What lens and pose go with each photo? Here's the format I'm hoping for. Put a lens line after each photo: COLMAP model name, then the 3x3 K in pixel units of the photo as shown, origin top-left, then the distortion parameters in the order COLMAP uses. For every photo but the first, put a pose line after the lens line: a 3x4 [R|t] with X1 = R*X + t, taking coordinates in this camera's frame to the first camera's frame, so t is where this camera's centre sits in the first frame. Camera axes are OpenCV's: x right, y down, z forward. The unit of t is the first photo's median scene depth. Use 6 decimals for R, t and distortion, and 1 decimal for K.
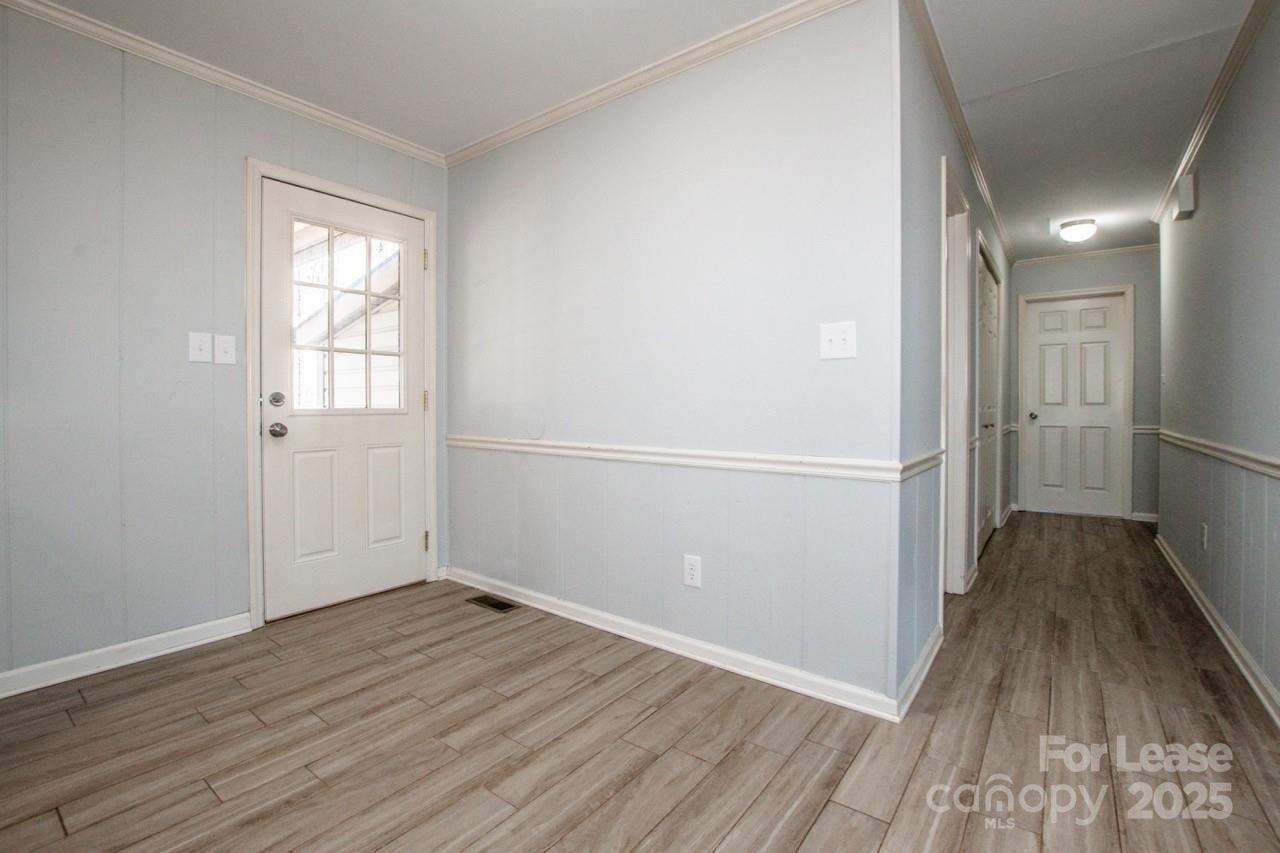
lens RADIAL K [[565.4, 0, 639.6], [0, 565.4, 421.4], [0, 0, 1]] dist [-0.027886, 0.000292]
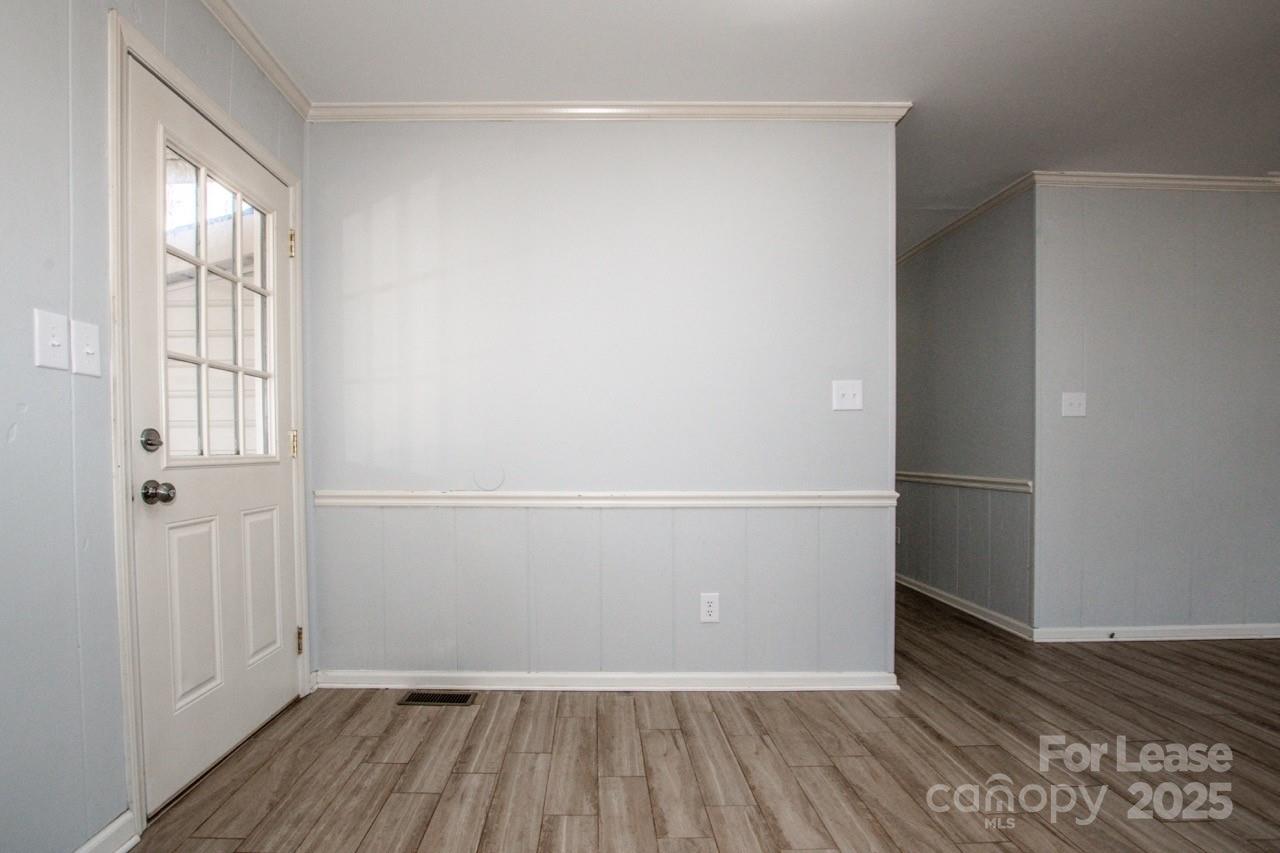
lens RADIAL K [[571.8, 0, 638.3], [0, 571.8, 465.9], [0, 0, 1]] dist [-0.029983, 0.000392]
pose [[0.798075, -0.018671, 0.602269, -0.600337], [0.020957, 0.999775, 0.003225, -0.003304], [-0.602193, 0.010048, 0.798287, 0.217984]]
